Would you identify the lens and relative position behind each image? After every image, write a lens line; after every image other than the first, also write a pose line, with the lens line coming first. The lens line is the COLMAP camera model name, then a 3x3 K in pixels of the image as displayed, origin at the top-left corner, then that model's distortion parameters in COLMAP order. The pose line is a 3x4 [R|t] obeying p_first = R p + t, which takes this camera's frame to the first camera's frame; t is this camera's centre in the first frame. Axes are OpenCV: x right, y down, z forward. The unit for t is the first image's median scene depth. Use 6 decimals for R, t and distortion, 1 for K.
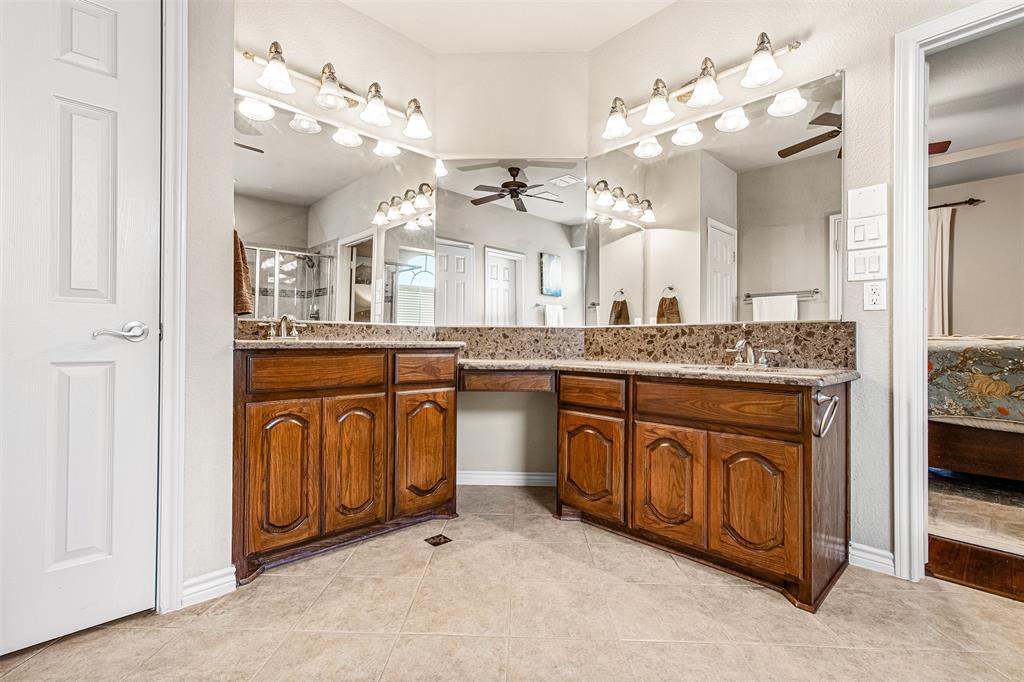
lens RADIAL K [[462.3, 0, 512.0], [0, 462.3, 341.0], [0, 0, 1]] dist [0.001274, 0.000209]
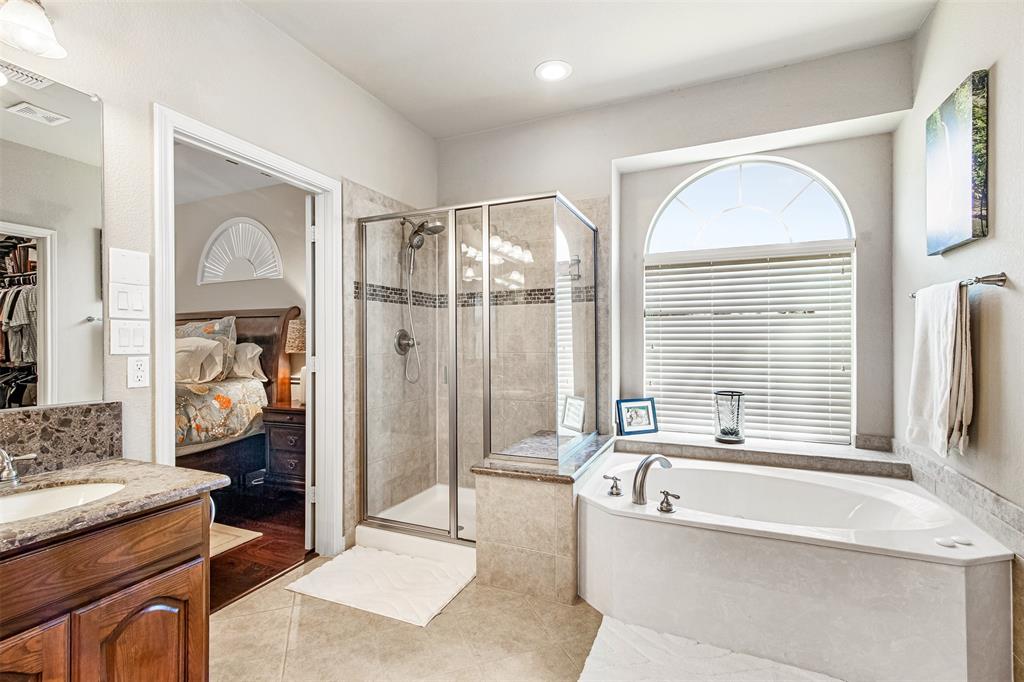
lens RADIAL K [[462.3, 0, 512.0], [0, 462.3, 341.0], [0, 0, 1]] dist [0.001274, 0.000209]
pose [[-0.391161, -0.000708, 0.920322, -0.348188], [-0.006262, 0.999979, -0.001892, -0.158604], [-0.920301, -0.006504, -0.391157, 0.661947]]
